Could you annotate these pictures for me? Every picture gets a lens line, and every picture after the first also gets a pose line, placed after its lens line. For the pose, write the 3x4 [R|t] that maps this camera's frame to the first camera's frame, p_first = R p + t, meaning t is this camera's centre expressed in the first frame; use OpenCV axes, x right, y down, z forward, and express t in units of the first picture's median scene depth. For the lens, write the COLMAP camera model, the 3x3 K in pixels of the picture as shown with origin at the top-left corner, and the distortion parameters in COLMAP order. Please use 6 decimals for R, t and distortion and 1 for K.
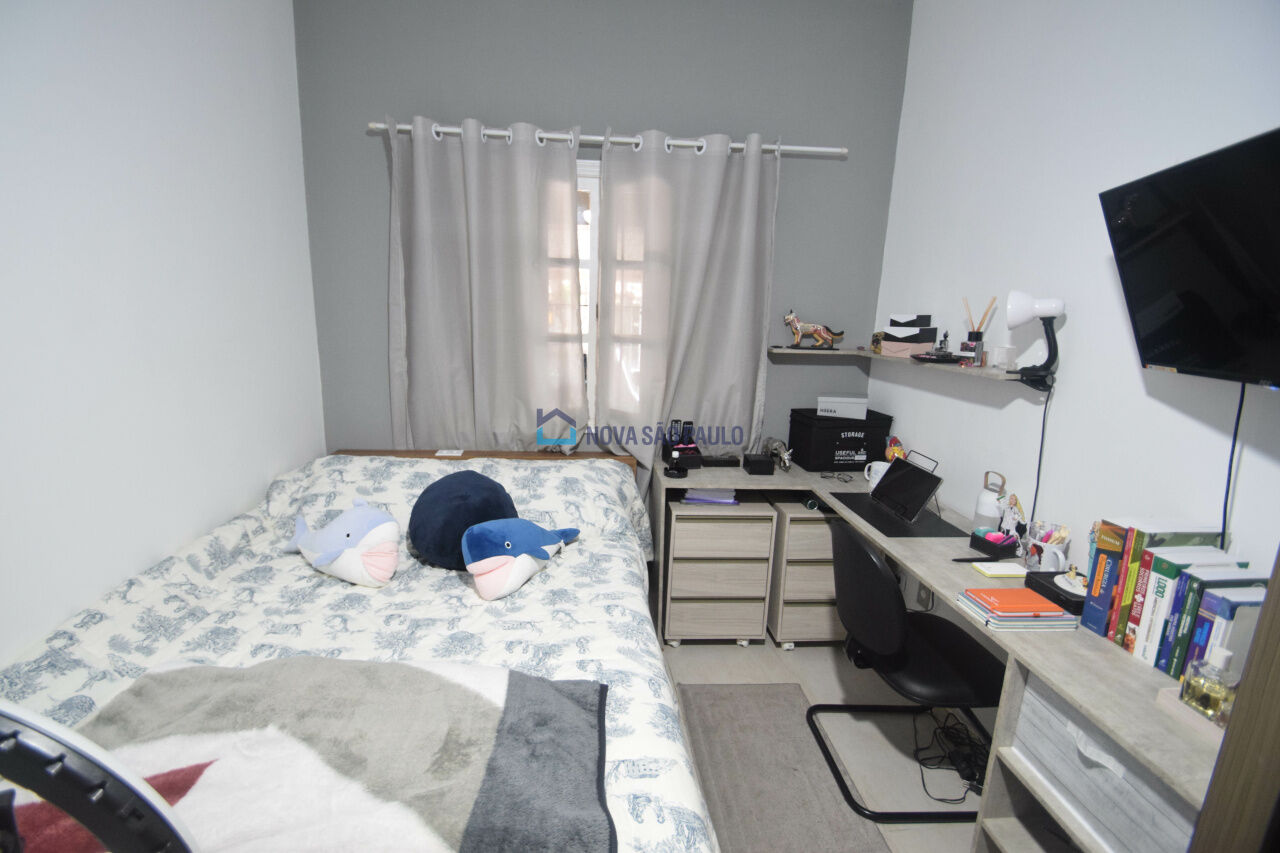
lens RADIAL K [[557.3, 0, 618.9], [0, 557.3, 424.1], [0, 0, 1]] dist [0.003534, -0.000204]
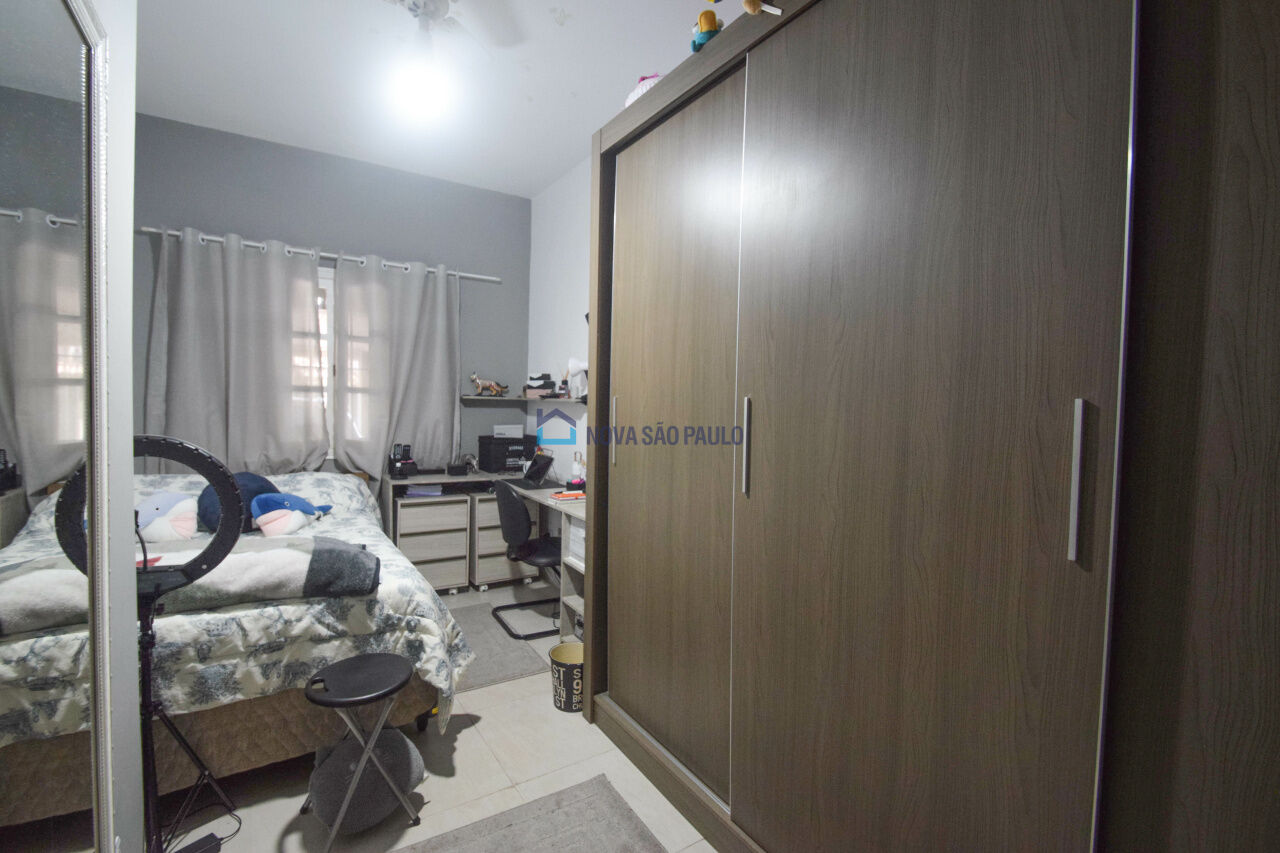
lens RADIAL K [[557.3, 0, 618.9], [0, 557.3, 424.1], [0, 0, 1]] dist [0.003534, -0.000204]
pose [[0.885106, -0.025287, 0.464703, -0.064694], [0.095355, 0.987192, -0.127901, 0.192068], [-0.455517, 0.157518, 0.876181, -0.571477]]
